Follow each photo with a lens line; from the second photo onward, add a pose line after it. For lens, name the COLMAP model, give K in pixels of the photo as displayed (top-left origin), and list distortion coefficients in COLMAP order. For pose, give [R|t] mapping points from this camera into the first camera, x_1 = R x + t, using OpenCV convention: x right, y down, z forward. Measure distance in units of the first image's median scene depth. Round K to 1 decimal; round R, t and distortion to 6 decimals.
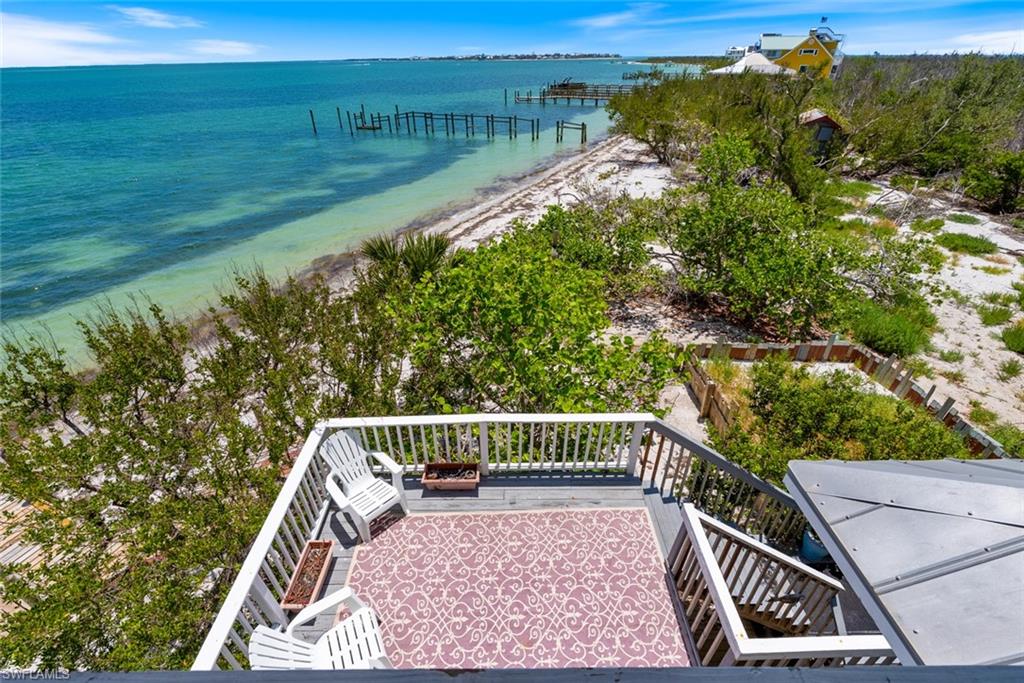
lens RADIAL K [[451.5, 0, 512.0], [0, 451.5, 341.5], [0, 0, 1]] dist [-0.000339, -0.000175]
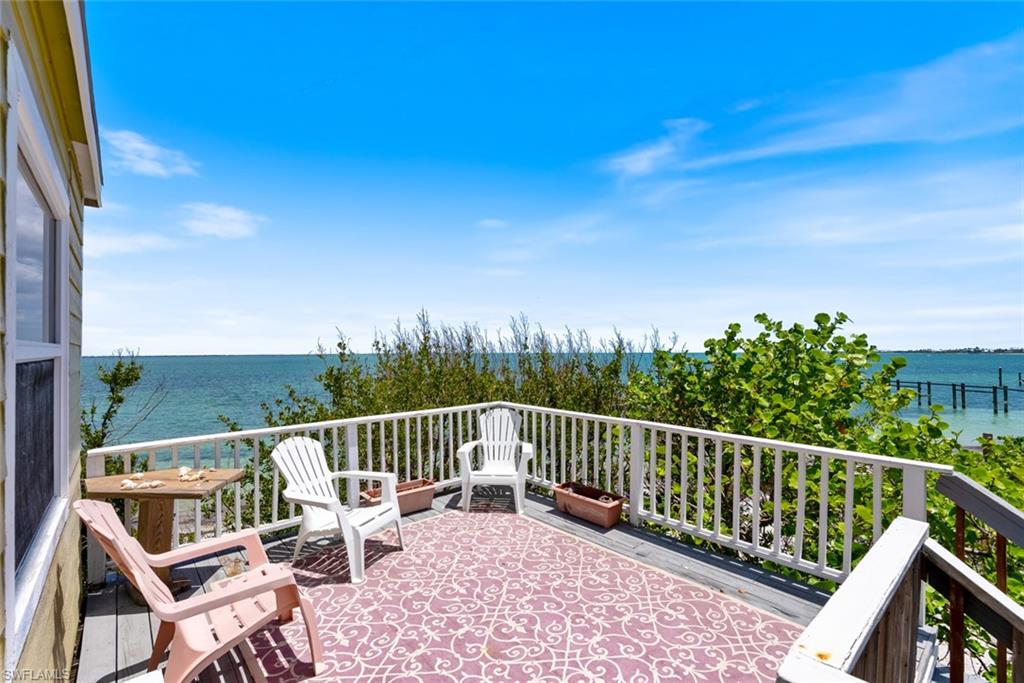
lens RADIAL K [[451.5, 0, 512.0], [0, 451.5, 341.5], [0, 0, 1]] dist [-0.000339, -0.000175]
pose [[0.651726, 0.003849, -0.758445, 0.386254], [-0.420611, 0.833965, -0.357196, 0.437620], [0.631141, 0.551804, 0.545135, 0.401724]]
